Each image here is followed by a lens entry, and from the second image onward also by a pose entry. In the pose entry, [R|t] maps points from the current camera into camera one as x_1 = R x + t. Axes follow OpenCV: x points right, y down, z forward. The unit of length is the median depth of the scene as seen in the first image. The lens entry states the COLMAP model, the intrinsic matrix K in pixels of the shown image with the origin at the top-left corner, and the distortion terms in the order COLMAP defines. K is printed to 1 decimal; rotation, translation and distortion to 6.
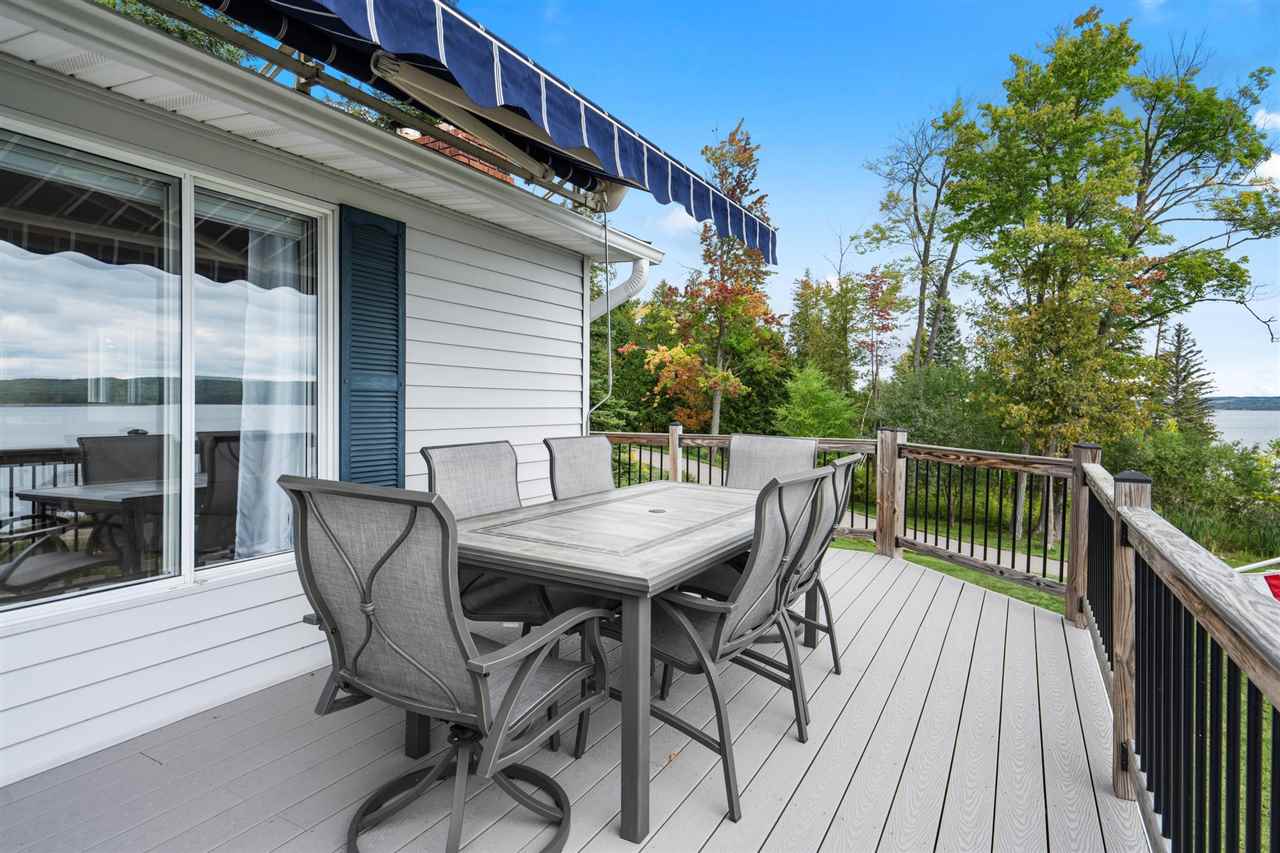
lens RADIAL K [[720.0, 0, 634.8], [0, 720.0, 420.8], [0, 0, 1]] dist [0.001986, 0.000077]
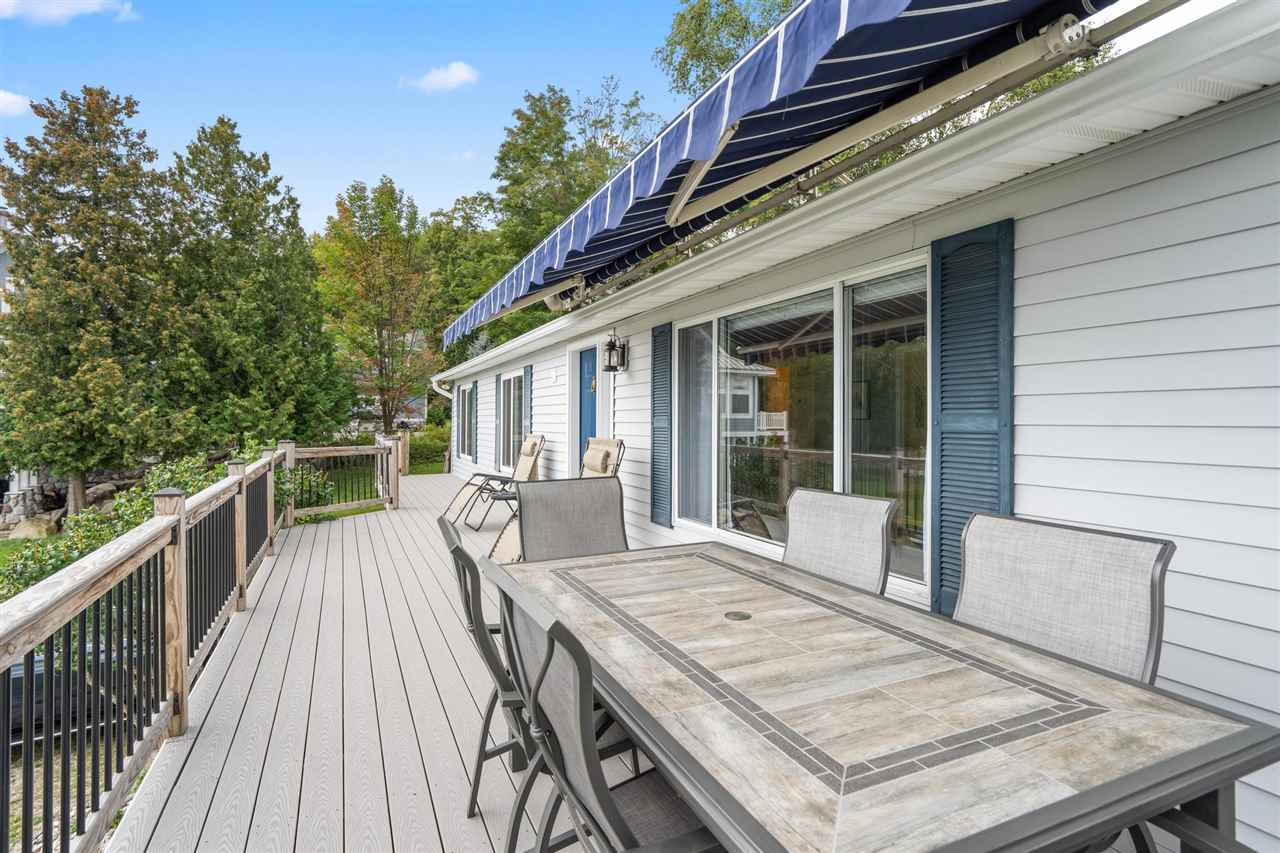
lens RADIAL K [[661.1, 0, 638.9], [0, 661.1, 419.6], [0, 0, 1]] dist [0.001483, 0.000382]
pose [[-0.606178, 0.007045, -0.795298, 0.505506], [-0.008416, 0.999848, 0.015271, -0.064241], [0.795284, 0.015950, -0.606027, 1.128130]]
